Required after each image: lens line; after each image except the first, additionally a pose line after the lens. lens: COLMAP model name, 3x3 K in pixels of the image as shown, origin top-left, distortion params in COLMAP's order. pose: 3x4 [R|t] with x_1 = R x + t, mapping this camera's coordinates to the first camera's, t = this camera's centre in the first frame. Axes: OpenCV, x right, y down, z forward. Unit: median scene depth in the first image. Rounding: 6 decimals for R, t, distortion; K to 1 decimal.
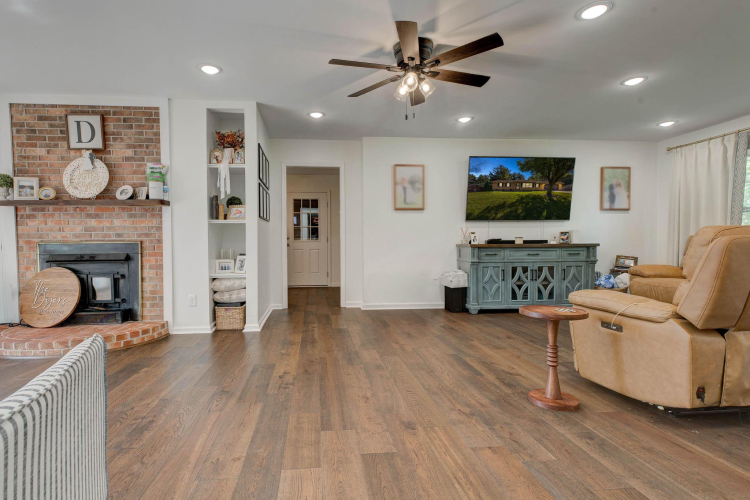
lens RADIAL K [[363.3, 0, 344.0], [0, 363.3, 251.2], [0, 0, 1]] dist [0.003796, 0.000032]
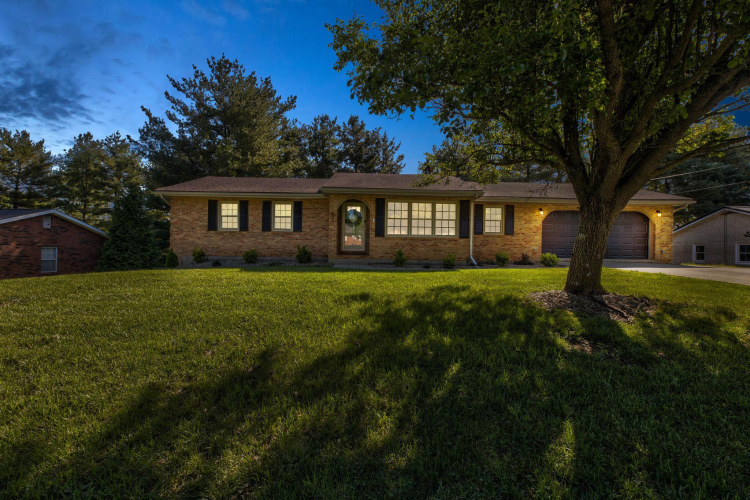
lens RADIAL K [[345.6, 0, 375.0], [0, 345.6, 225.6], [0, 0, 1]] dist [0.001036, -0.000061]
pose [[0.997952, -0.040592, -0.049428, 0.670441], [0.033216, 0.989330, -0.141854, -0.220772], [0.054659, 0.139922, 0.988653, 1.208068]]
